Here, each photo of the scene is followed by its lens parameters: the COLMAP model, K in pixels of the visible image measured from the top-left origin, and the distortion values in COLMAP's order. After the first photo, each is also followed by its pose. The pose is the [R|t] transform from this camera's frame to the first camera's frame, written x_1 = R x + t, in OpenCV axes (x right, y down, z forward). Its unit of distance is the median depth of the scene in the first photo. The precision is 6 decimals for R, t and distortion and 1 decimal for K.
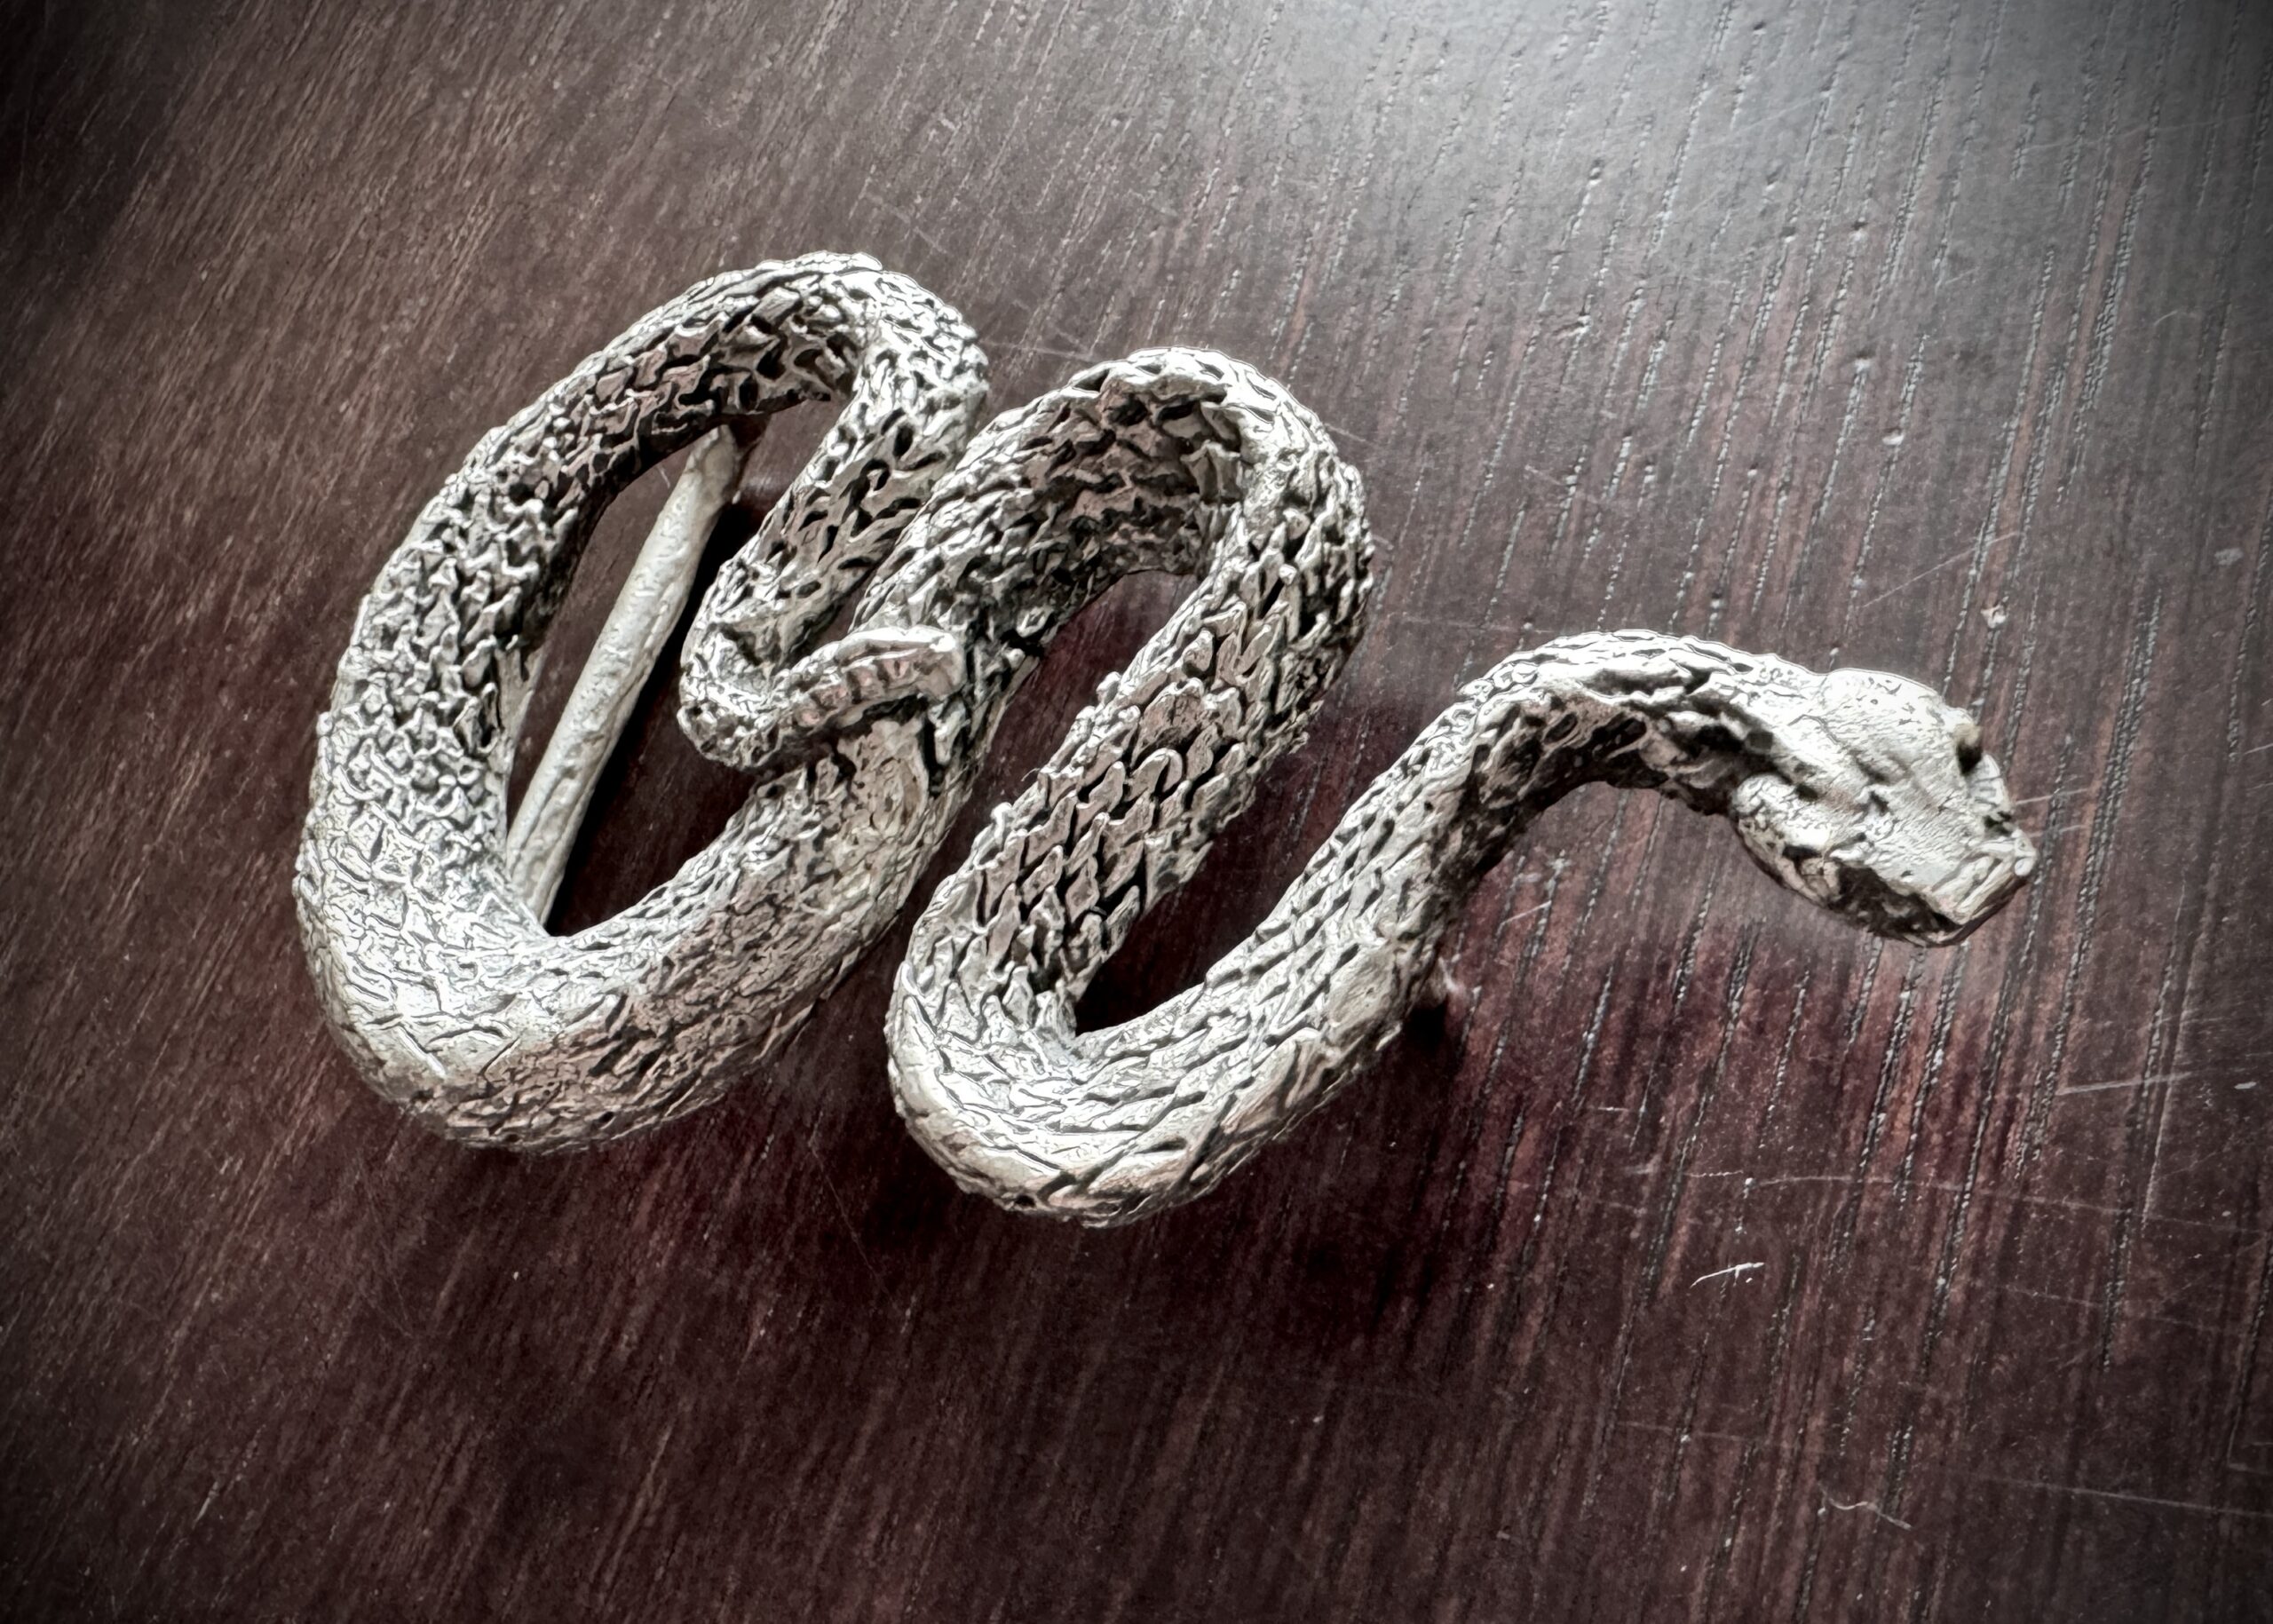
lens RADIAL K [[1604.8, 0, 1136.5], [0, 1604.8, 812.0], [0, 0, 1]] dist [0.001237, -0.000861]
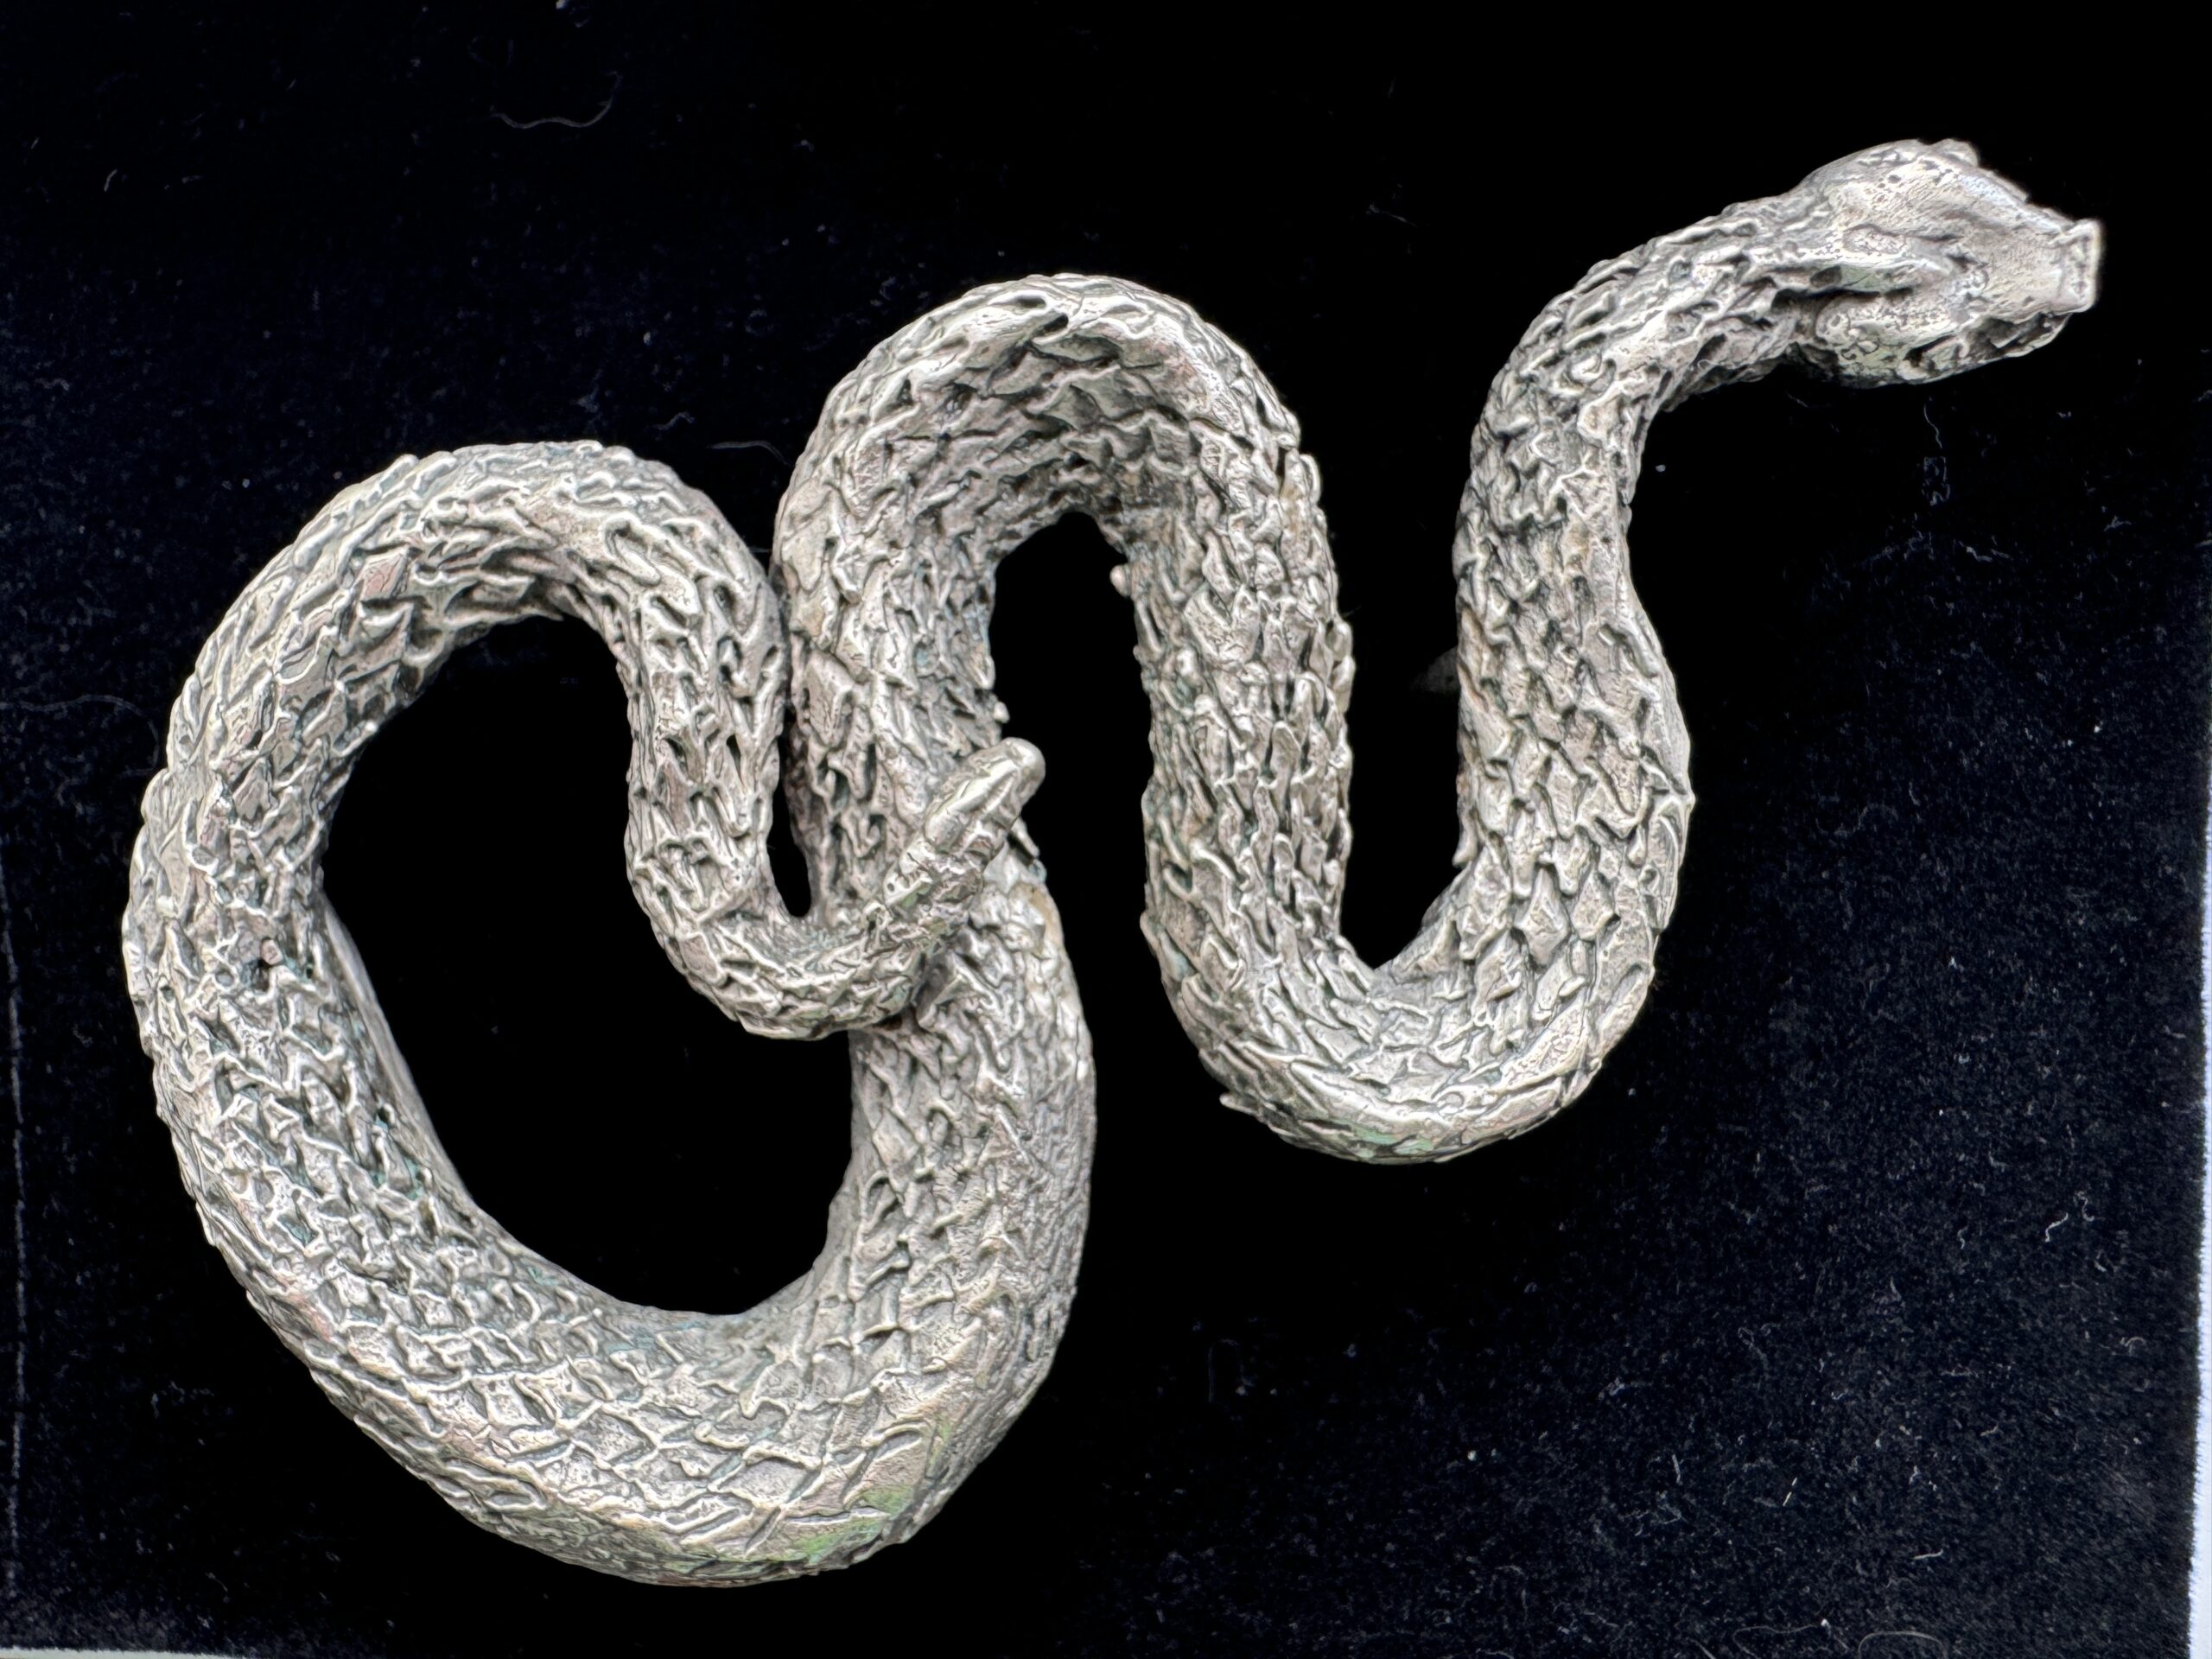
lens RADIAL K [[1559.9, 0, 1106.0], [0, 1559.9, 829.5], [0, 0, 1]] dist [-0.000731, 0.001070]
pose [[0.690569, -0.679820, 0.246900, -0.262294], [0.618832, 0.732063, 0.284833, -0.231227], [-0.374382, -0.043907, 0.926235, 0.168162]]
